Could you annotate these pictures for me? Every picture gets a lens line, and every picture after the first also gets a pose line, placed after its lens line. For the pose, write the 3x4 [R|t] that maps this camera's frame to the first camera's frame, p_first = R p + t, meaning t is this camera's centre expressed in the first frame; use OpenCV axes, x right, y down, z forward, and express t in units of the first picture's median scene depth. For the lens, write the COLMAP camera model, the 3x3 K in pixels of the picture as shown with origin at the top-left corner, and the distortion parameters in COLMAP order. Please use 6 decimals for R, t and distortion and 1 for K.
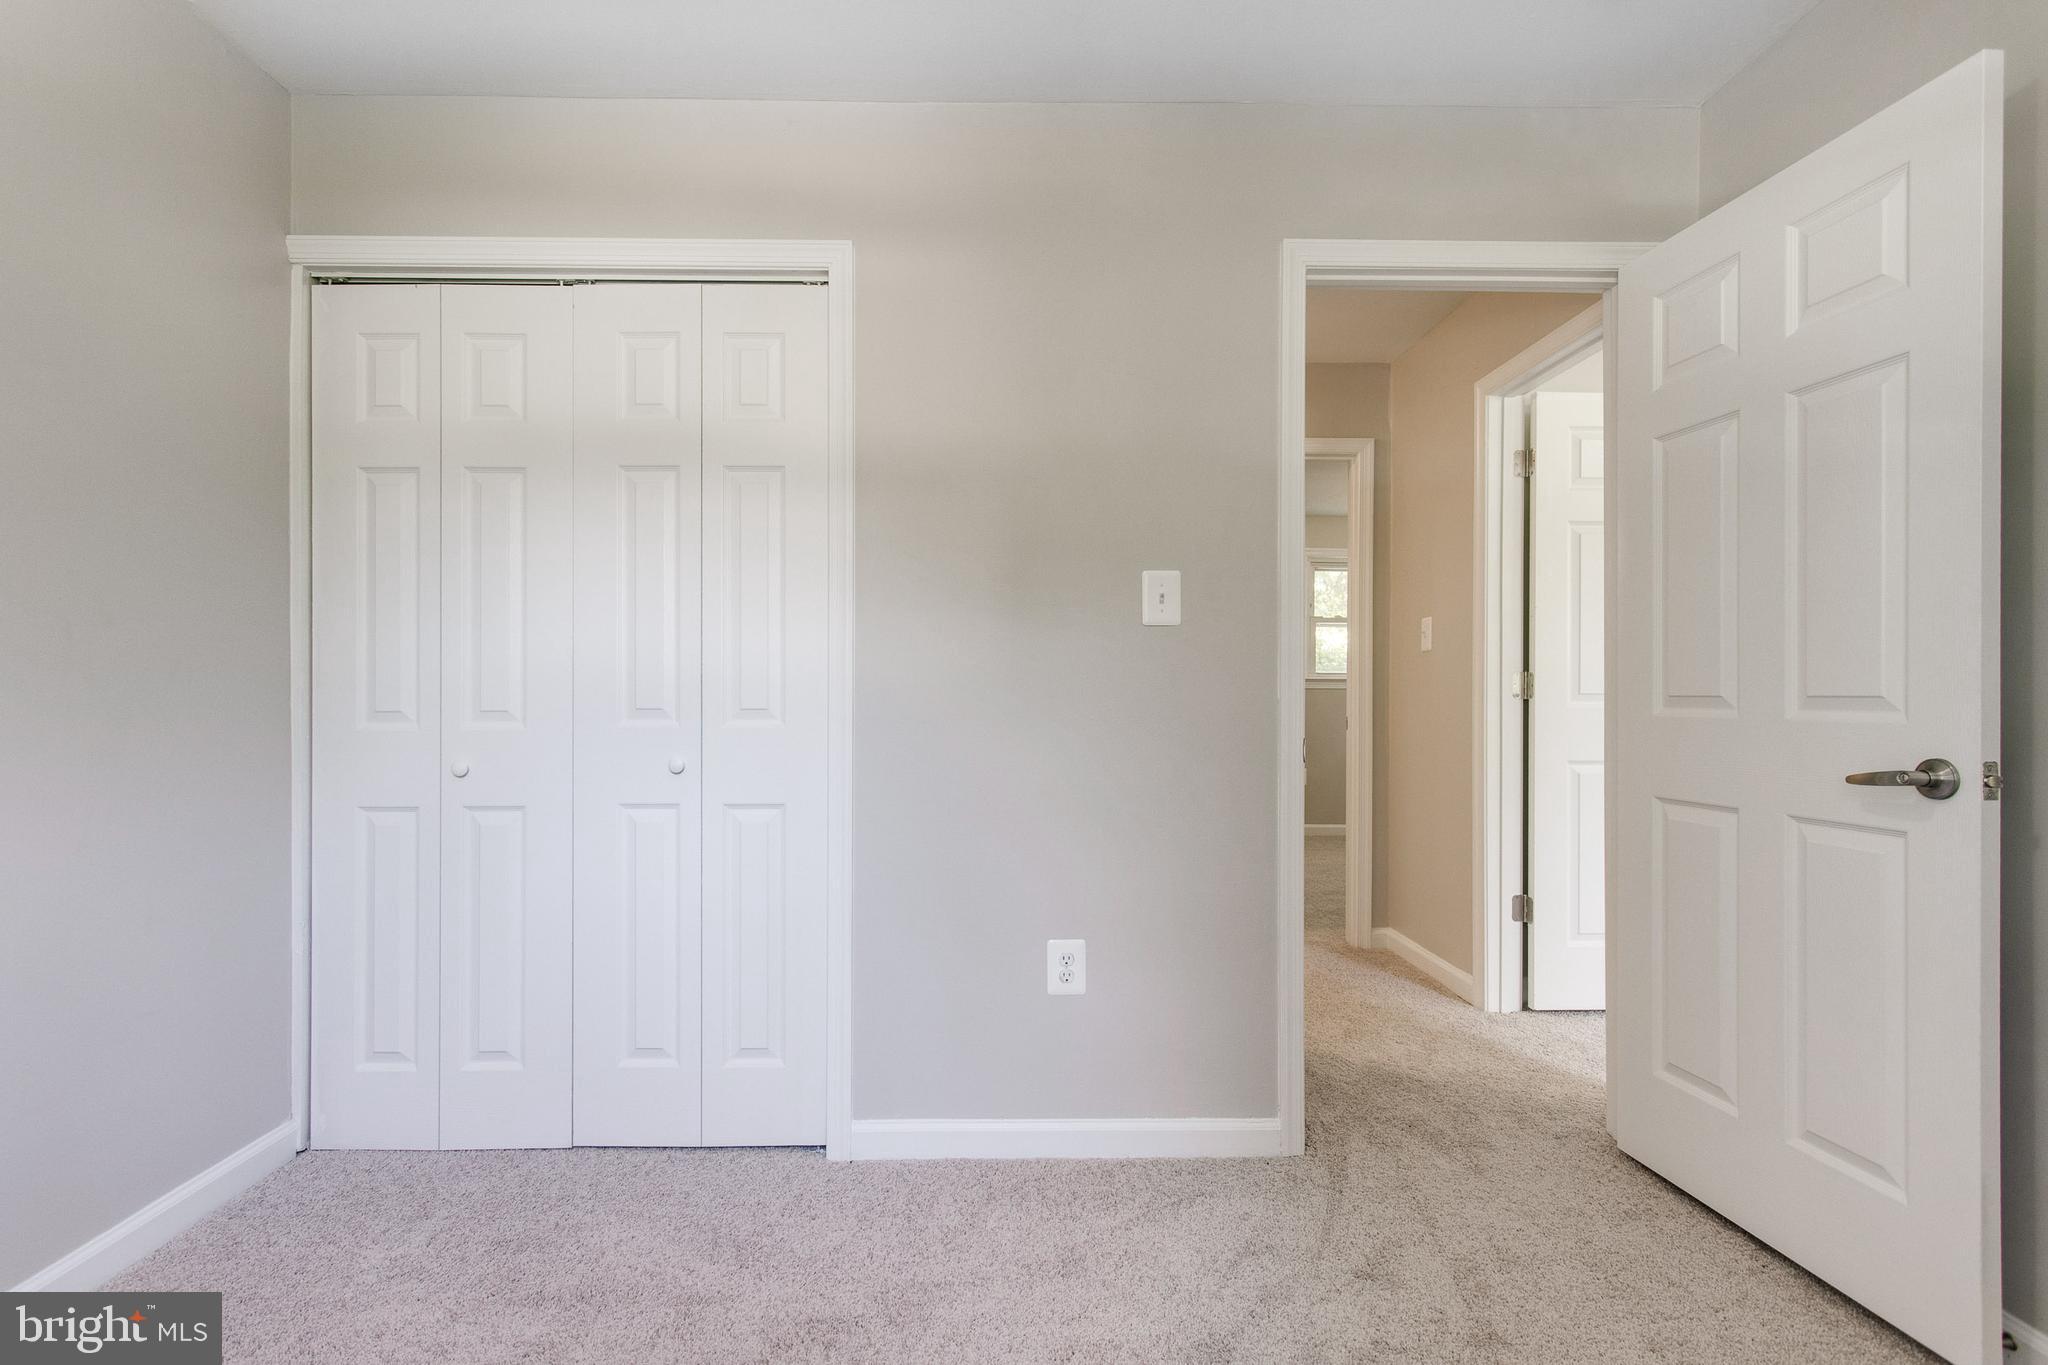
lens RADIAL K [[1002.5, 0, 1035.2], [0, 1002.5, 686.0], [0, 0, 1]] dist [0.003621, 0.000529]
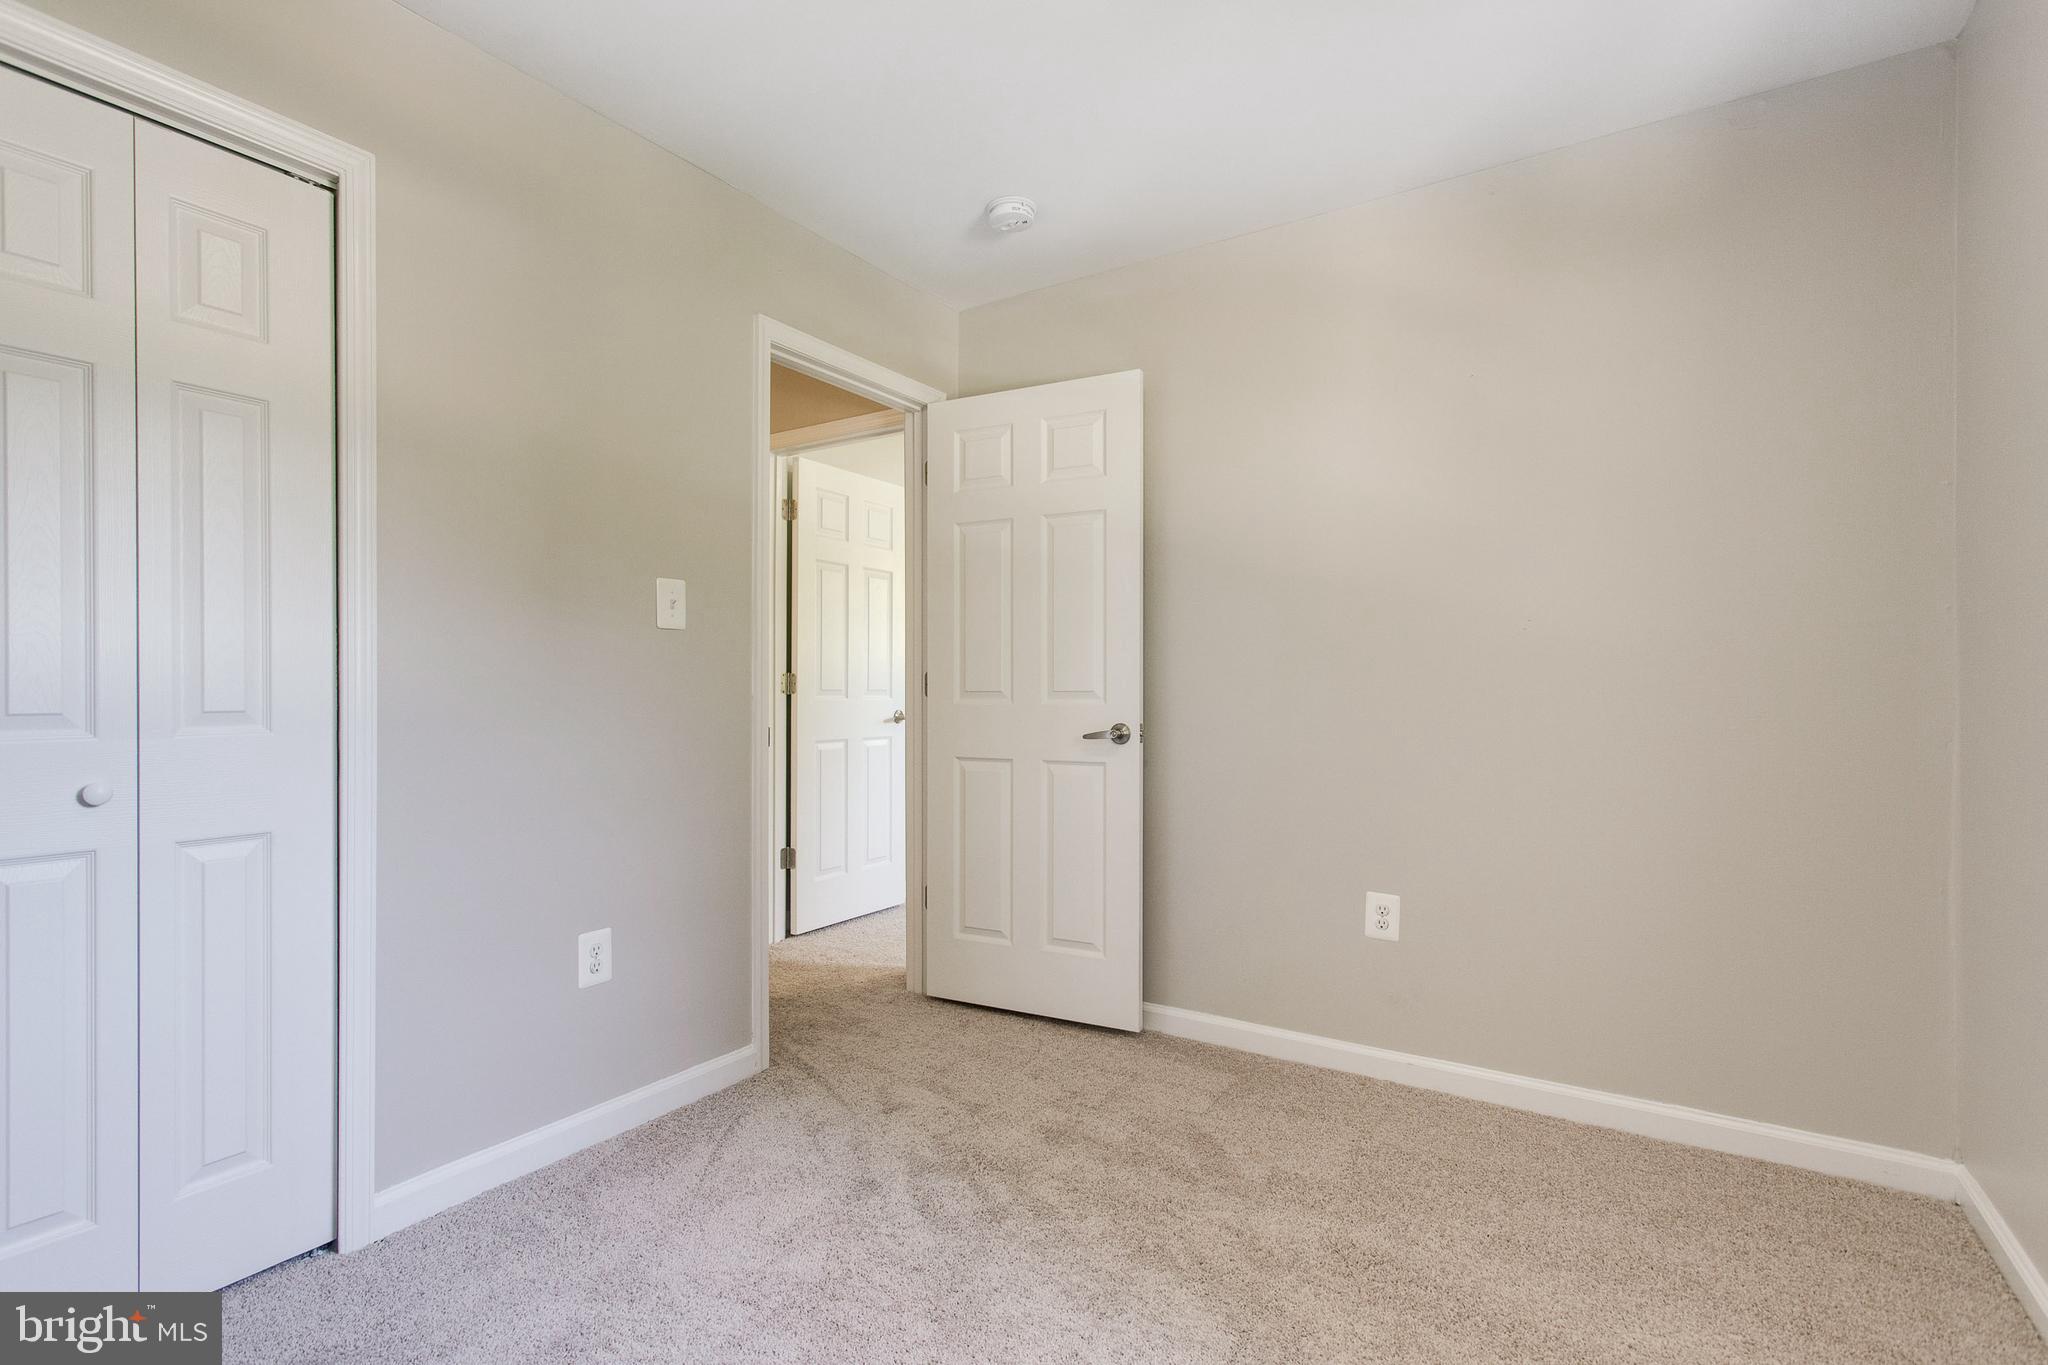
lens RADIAL K [[994.1, 0, 1024.0], [0, 994.1, 682.5], [0, 0, 1]] dist [0.003541, 0.001559]
pose [[0.544847, 0.004492, 0.838523, -0.584301], [-0.004545, 0.999987, -0.002403, -0.000508], [-0.838523, -0.002502, 0.544860, 0.079758]]
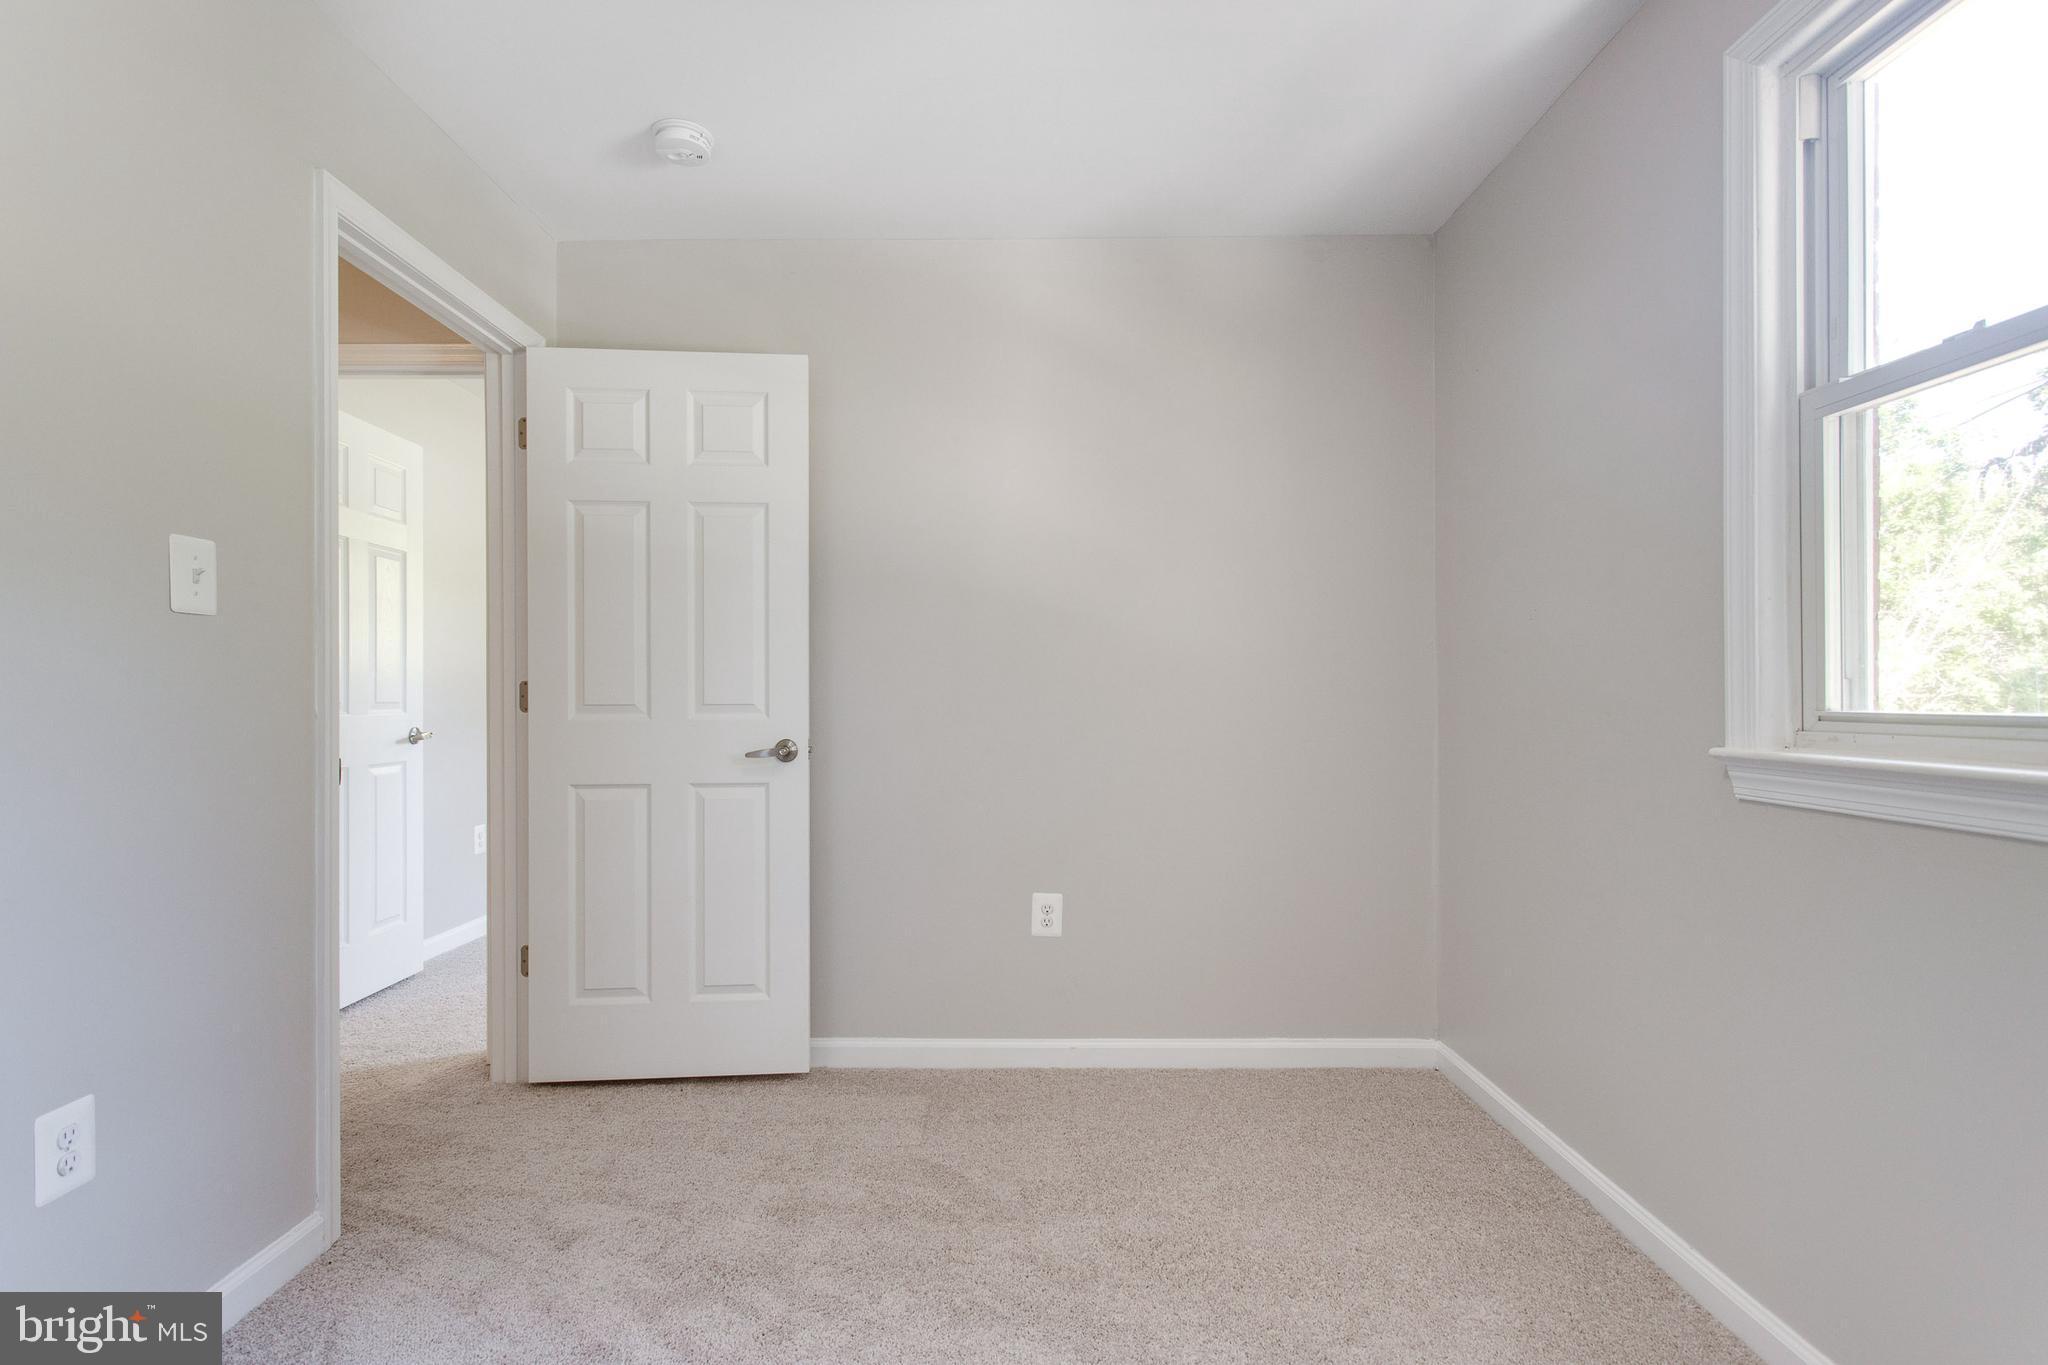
lens RADIAL K [[955.1, 0, 1046.5], [0, 955.1, 696.1], [0, 0, 1]] dist [0.002984, 0.000620]
pose [[-0.006307, -0.000691, 0.999980, -0.568680], [-0.006004, 0.999982, 0.000653, -0.005513], [-0.999962, -0.006000, -0.006311, 0.397118]]
